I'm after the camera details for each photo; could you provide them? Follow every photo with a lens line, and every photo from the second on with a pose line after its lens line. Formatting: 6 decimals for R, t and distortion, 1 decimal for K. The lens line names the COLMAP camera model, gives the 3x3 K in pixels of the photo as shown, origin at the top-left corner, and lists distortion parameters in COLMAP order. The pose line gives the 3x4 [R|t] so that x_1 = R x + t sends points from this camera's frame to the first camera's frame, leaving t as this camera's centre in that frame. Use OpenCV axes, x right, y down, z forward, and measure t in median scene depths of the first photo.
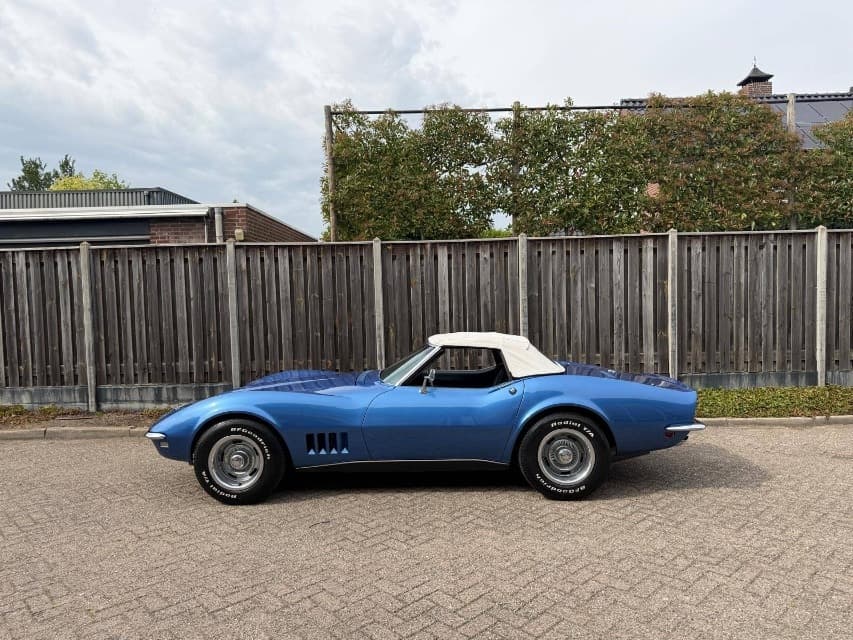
lens RADIAL K [[600.2, 0, 425.2], [0, 600.2, 325.1], [0, 0, 1]] dist [0.033864, -0.052257]
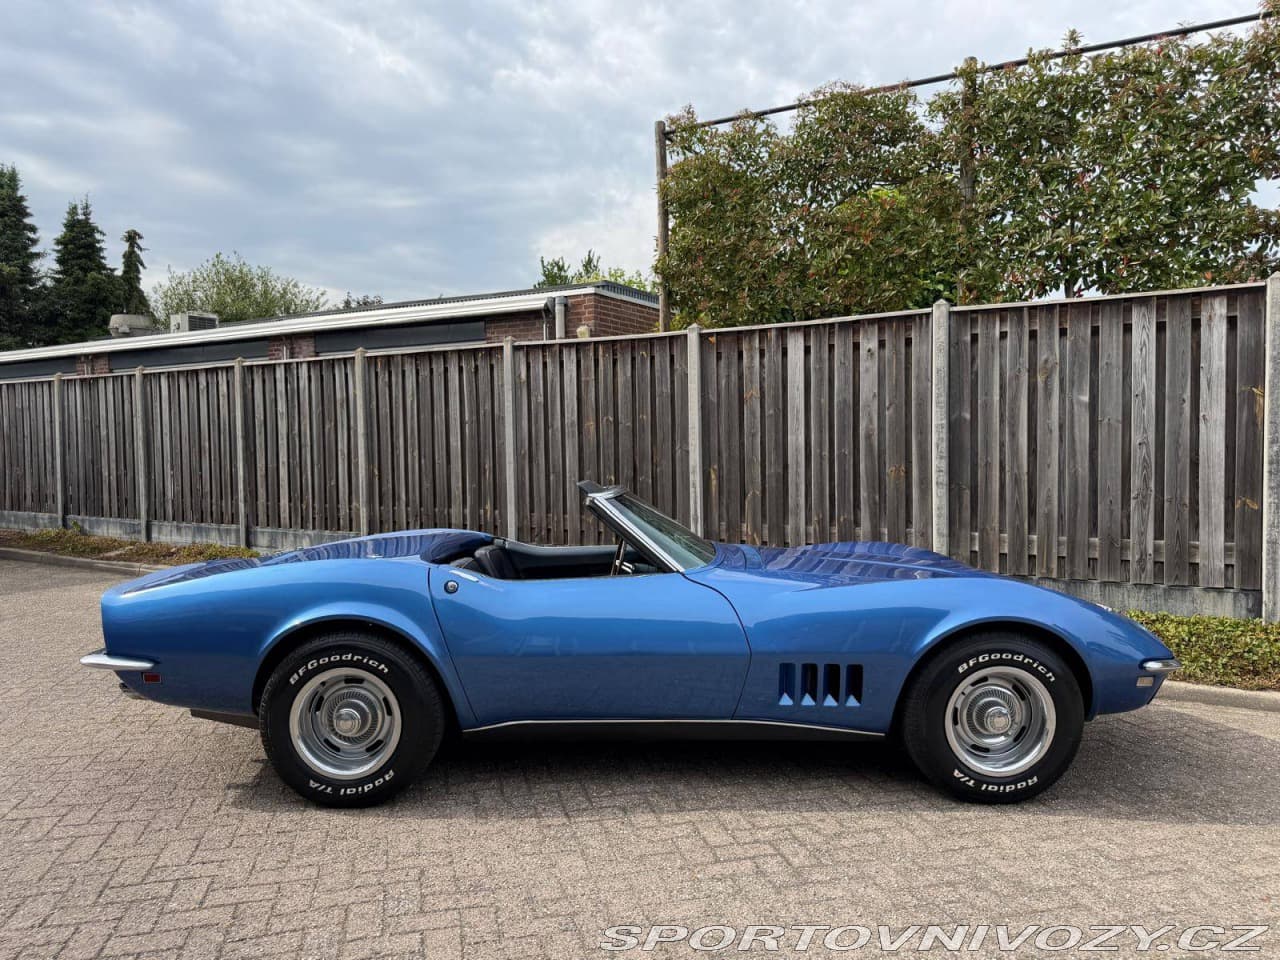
lens RADIAL K [[900.6, 0, 648.6], [0, 900.6, 483.0], [0, 0, 1]] dist [0.033864, -0.052257]
pose [[0.869731, 0.038408, -0.492029, 0.335101], [-0.037907, 0.999221, 0.010993, 0.009286], [0.492068, 0.009090, 0.870509, 0.173187]]
